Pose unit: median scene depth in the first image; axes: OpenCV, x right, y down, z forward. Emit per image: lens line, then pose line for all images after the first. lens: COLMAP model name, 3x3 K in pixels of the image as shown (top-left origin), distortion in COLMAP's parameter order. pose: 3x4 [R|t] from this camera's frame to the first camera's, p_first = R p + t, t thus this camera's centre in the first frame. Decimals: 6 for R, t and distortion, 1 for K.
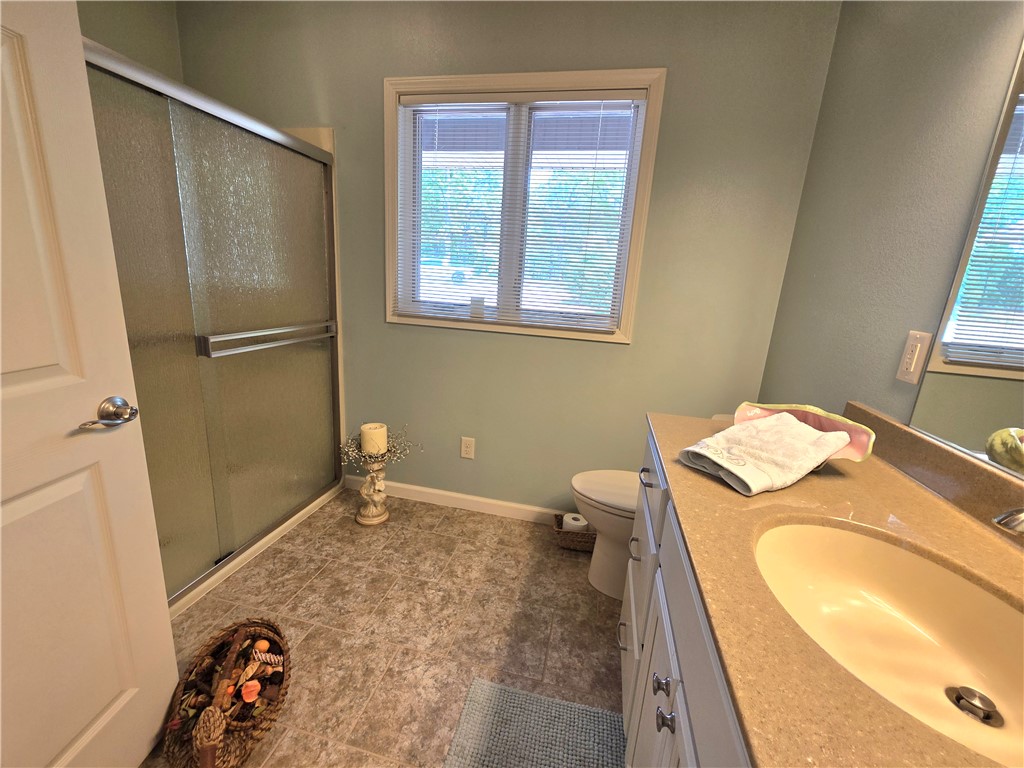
lens RADIAL K [[423.4, 0, 511.1], [0, 423.4, 385.2], [0, 0, 1]] dist [-0.002886, 0.001801]
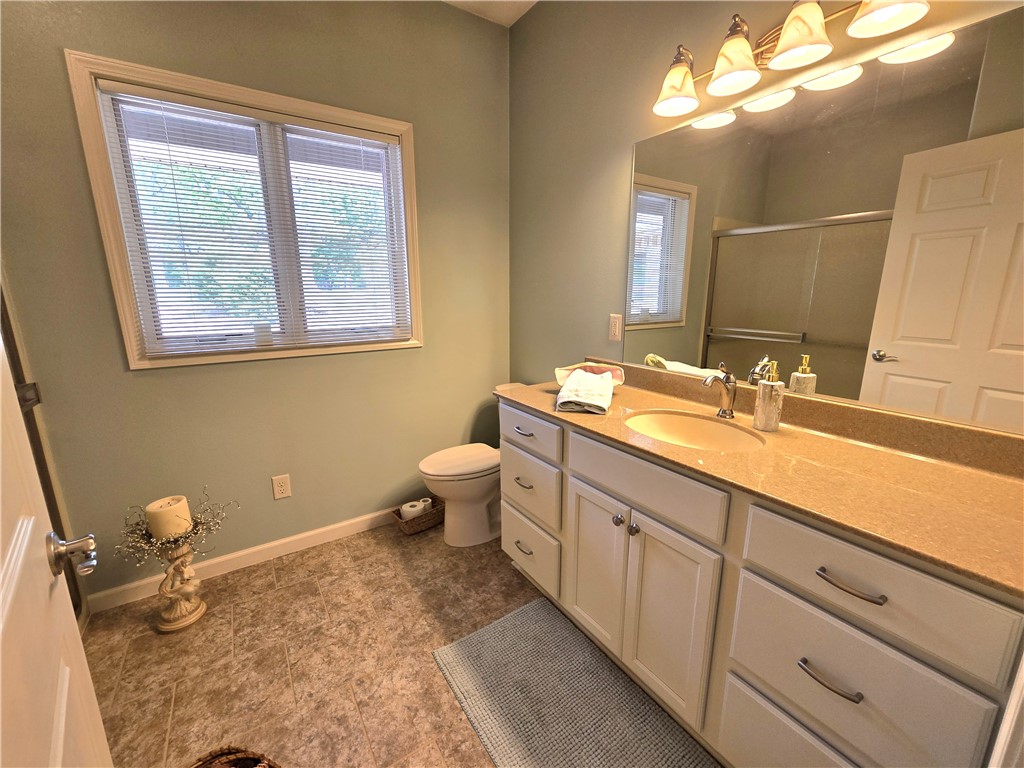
lens RADIAL K [[423.4, 0, 509.6], [0, 423.4, 382.9], [0, 0, 1]] dist [-0.002886, 0.001801]
pose [[0.689307, -0.220128, 0.690217, -0.421075], [0.219474, 0.971401, 0.090620, -0.055055], [-0.690425, 0.089019, 0.717906, -0.021118]]
